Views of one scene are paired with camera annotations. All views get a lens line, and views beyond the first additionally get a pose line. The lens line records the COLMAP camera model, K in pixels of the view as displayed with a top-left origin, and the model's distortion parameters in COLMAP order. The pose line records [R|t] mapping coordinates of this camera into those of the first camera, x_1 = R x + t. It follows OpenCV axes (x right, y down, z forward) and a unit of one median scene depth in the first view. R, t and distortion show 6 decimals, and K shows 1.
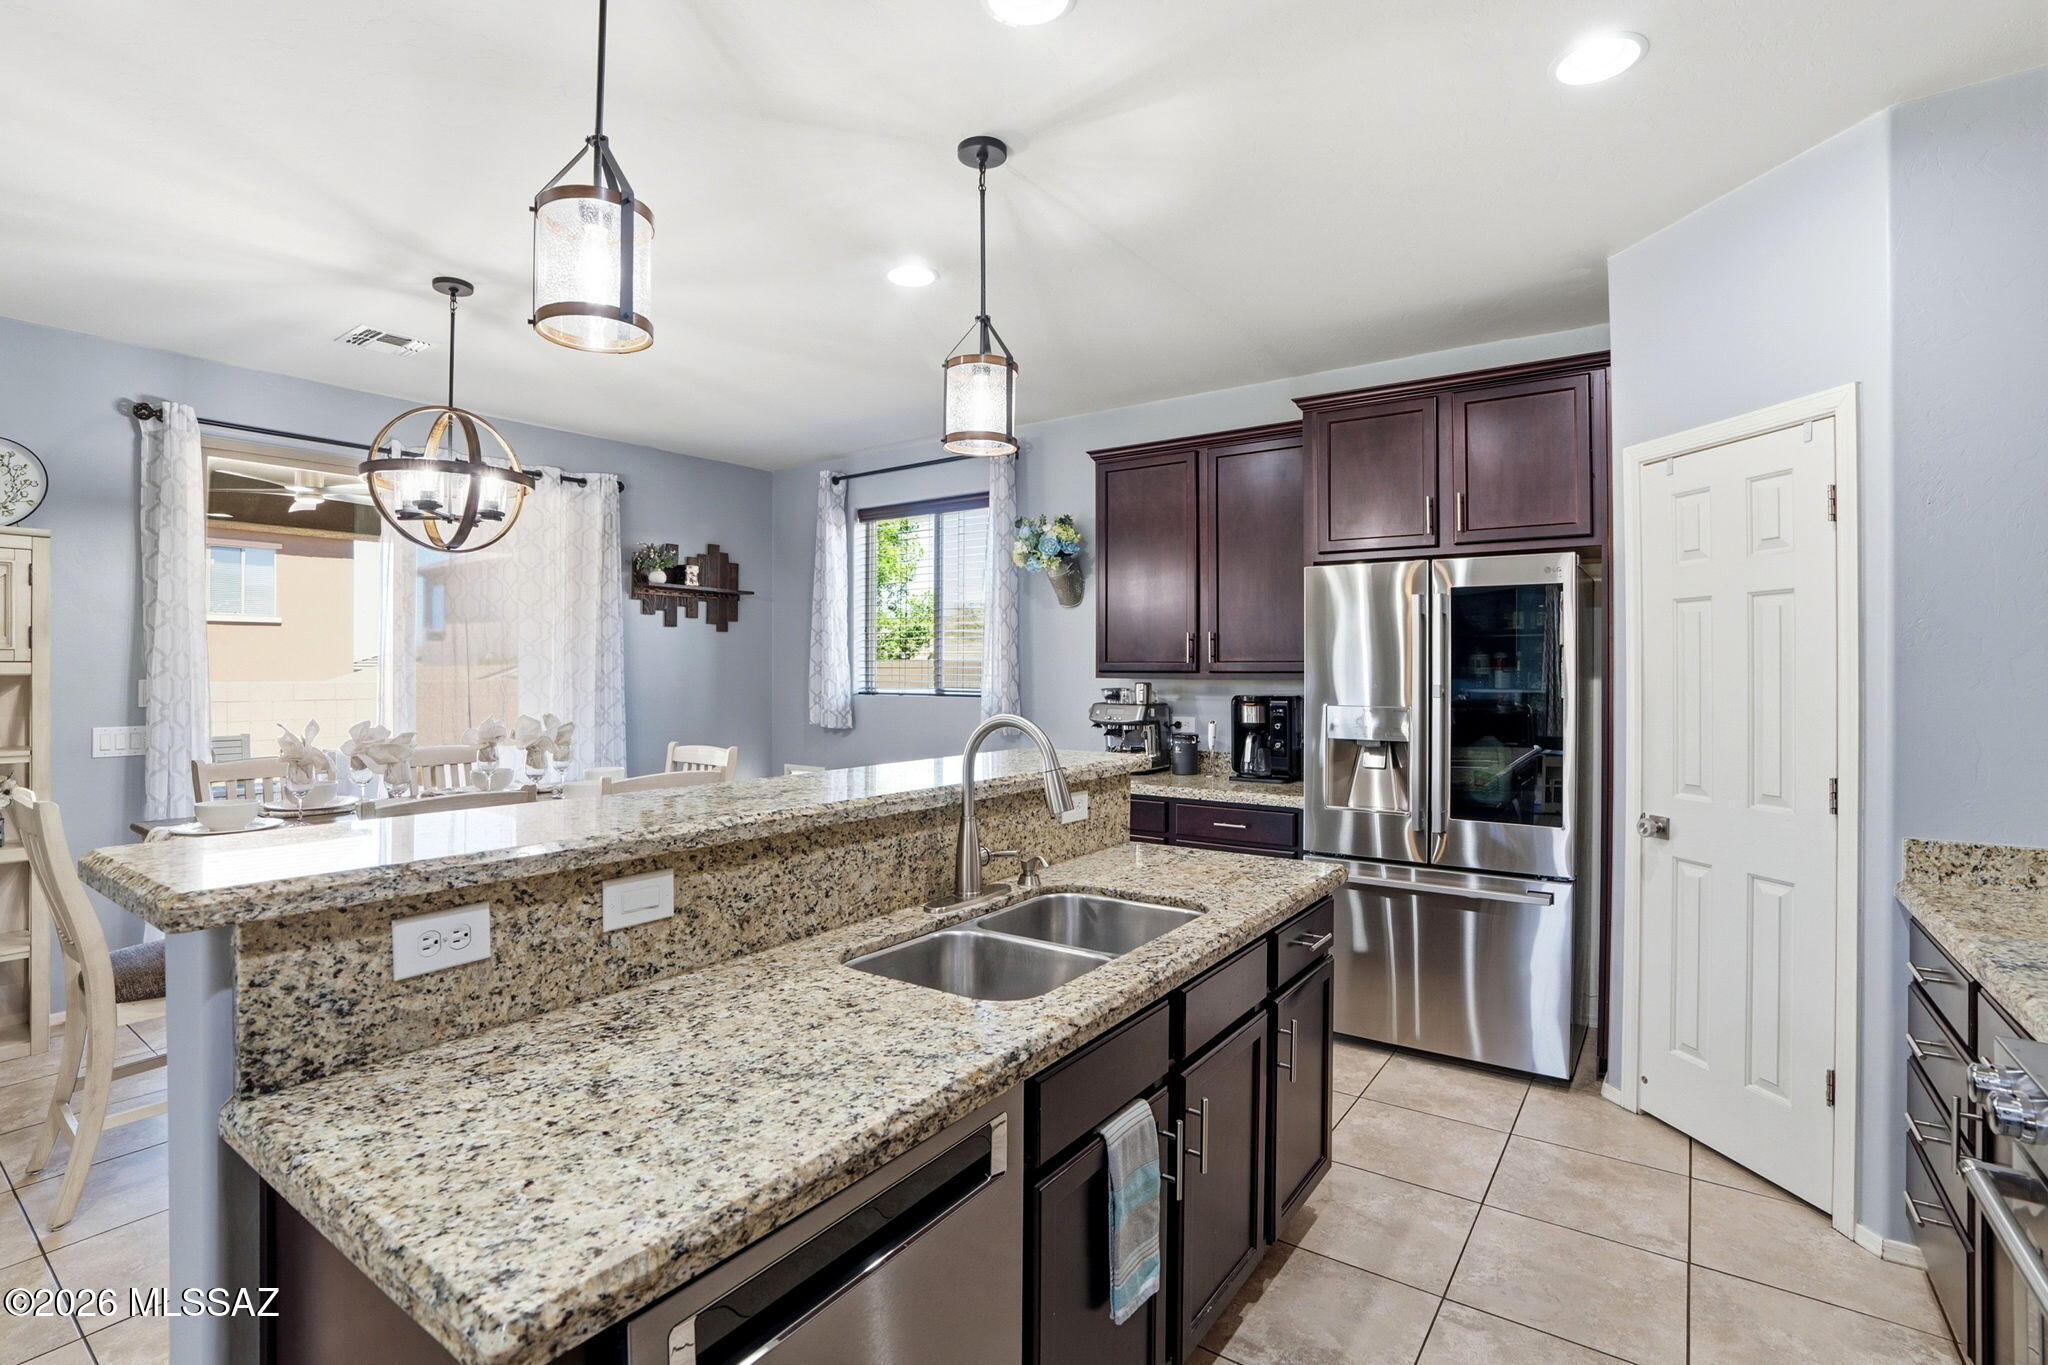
lens RADIAL K [[958.8, 0, 1024.9], [0, 958.8, 672.9], [0, 0, 1]] dist [-0.077114, 0.029528]
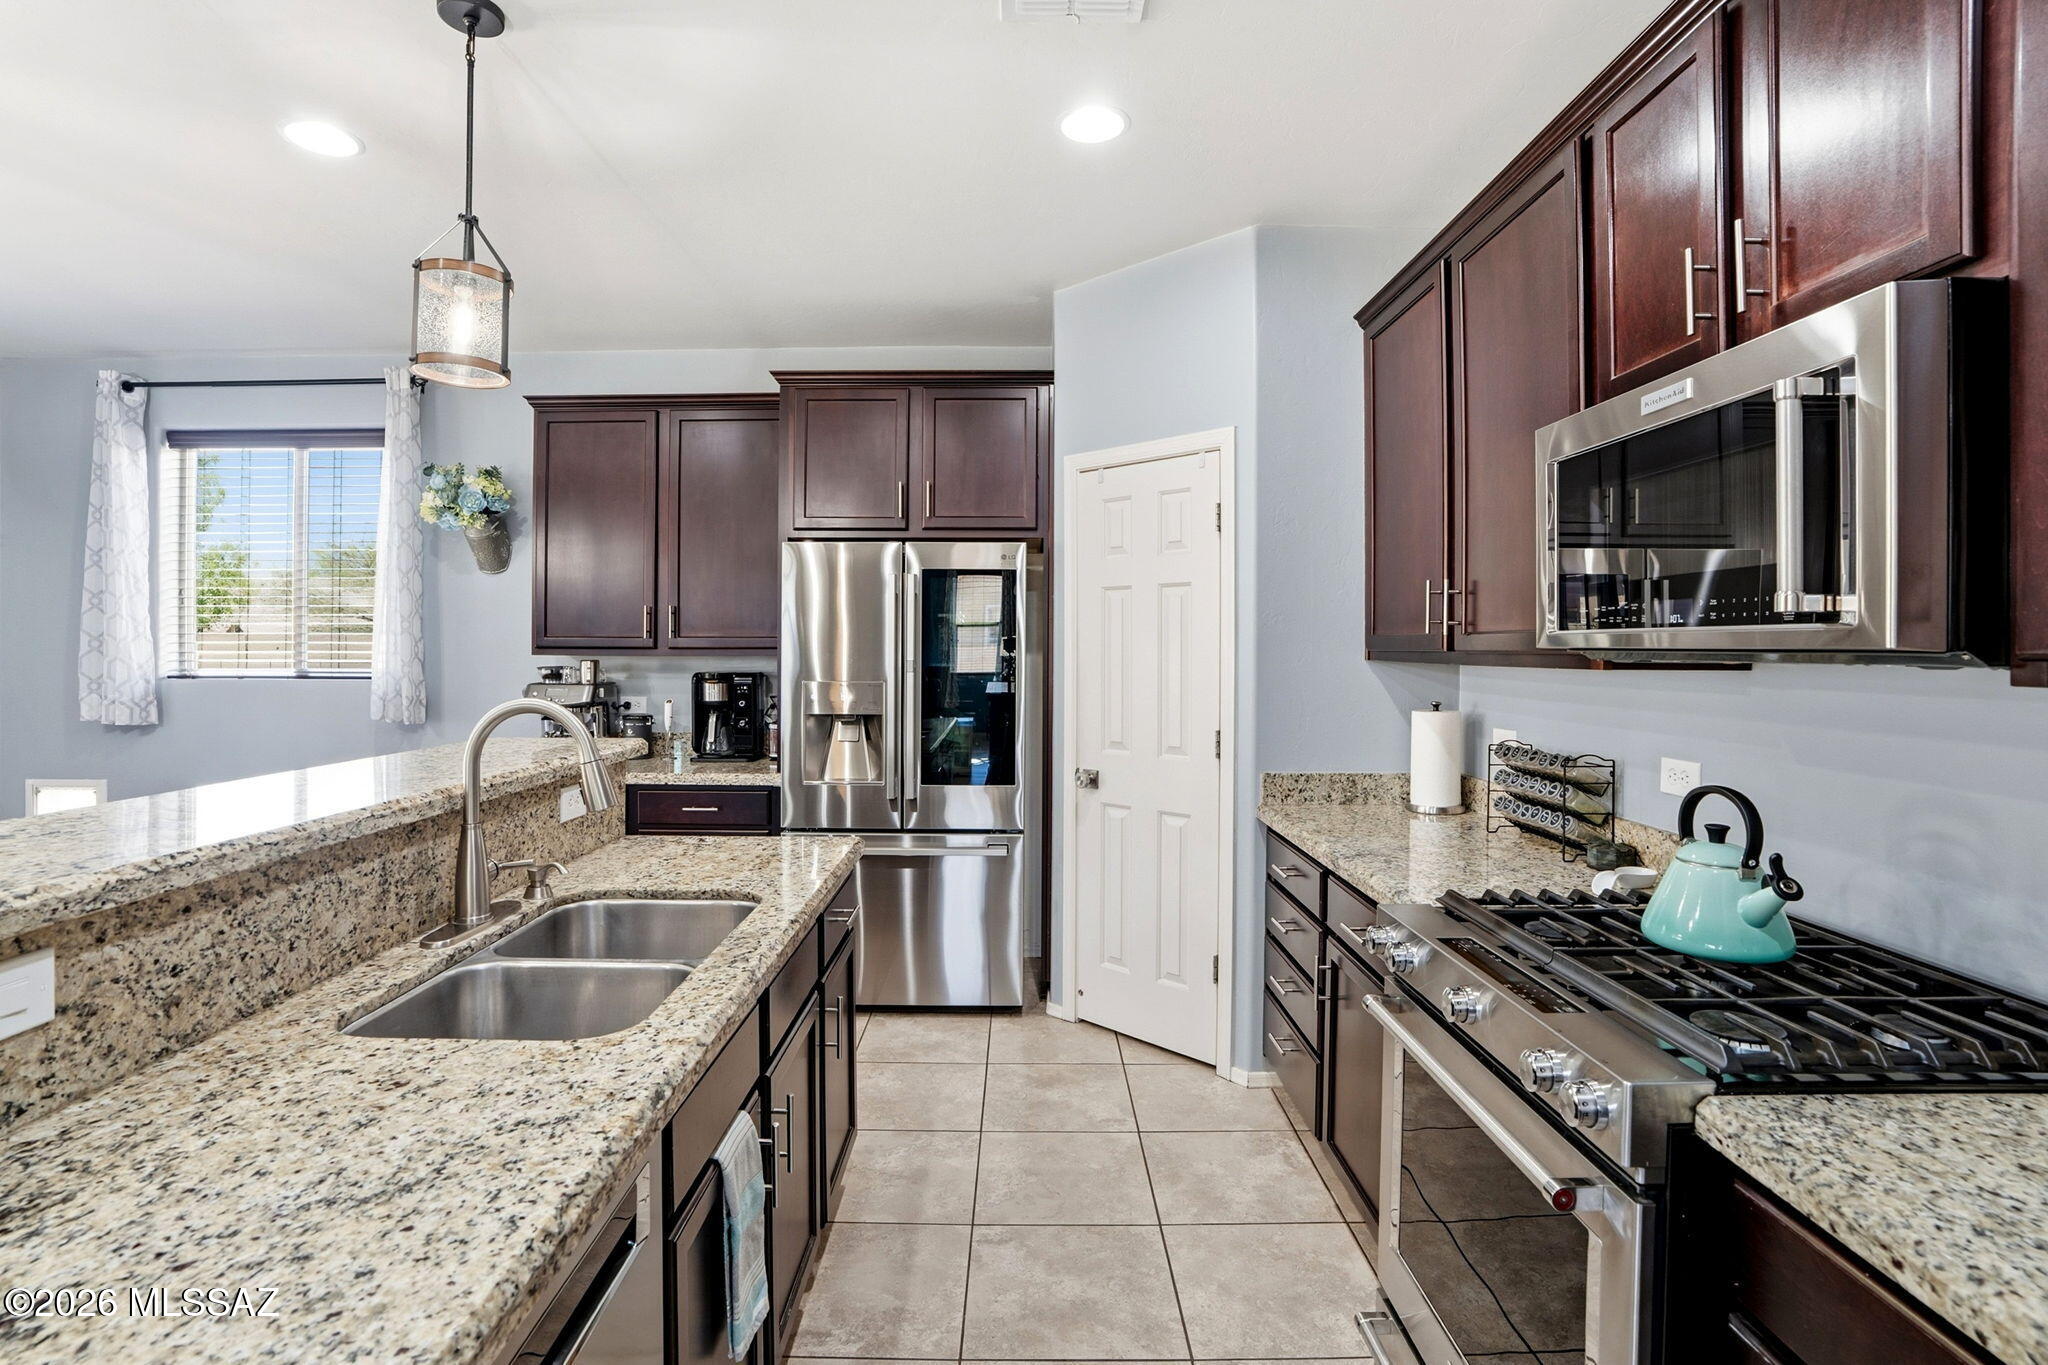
lens RADIAL K [[962.7, 0, 1029.7], [0, 962.7, 656.5], [0, 0, 1]] dist [-0.068911, 0.023589]
pose [[0.813615, -0.004704, 0.581385, -0.117558], [0.000307, 0.999971, 0.007662, 0.000227], [-0.581404, -0.006056, 0.813593, 0.056611]]
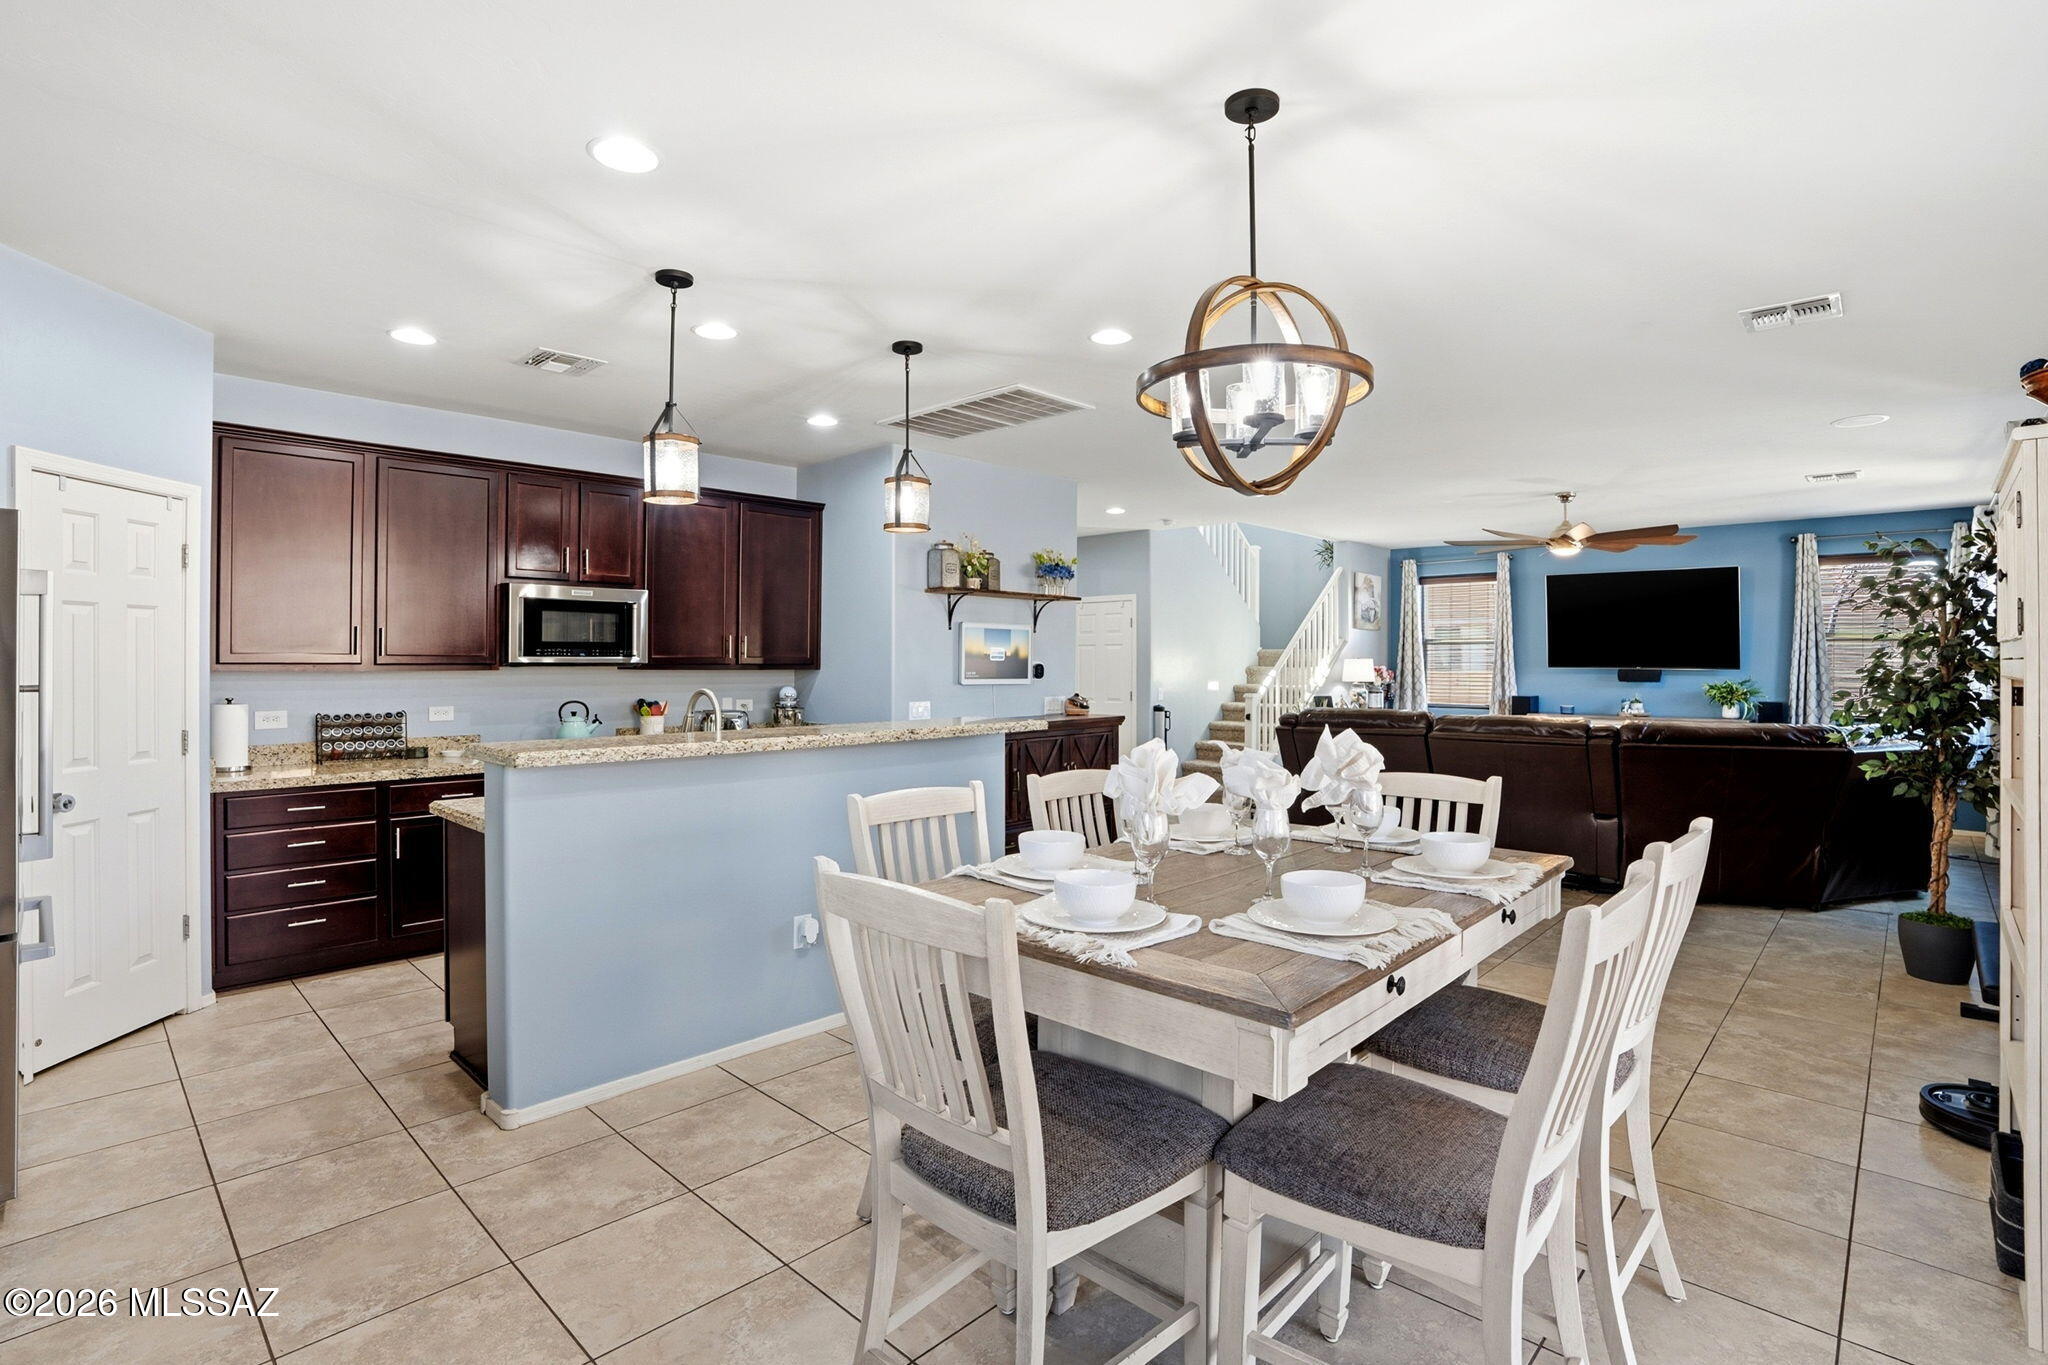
lens RADIAL K [[962.7, 0, 1029.7], [0, 962.7, 656.5], [0, 0, 1]] dist [-0.068911, 0.023589]
pose [[-0.989441, -0.005218, 0.144842, -0.773060], [-0.005300, 0.999986, -0.000182, -0.018644], [-0.144840, -0.000947, -0.989455, 2.318368]]
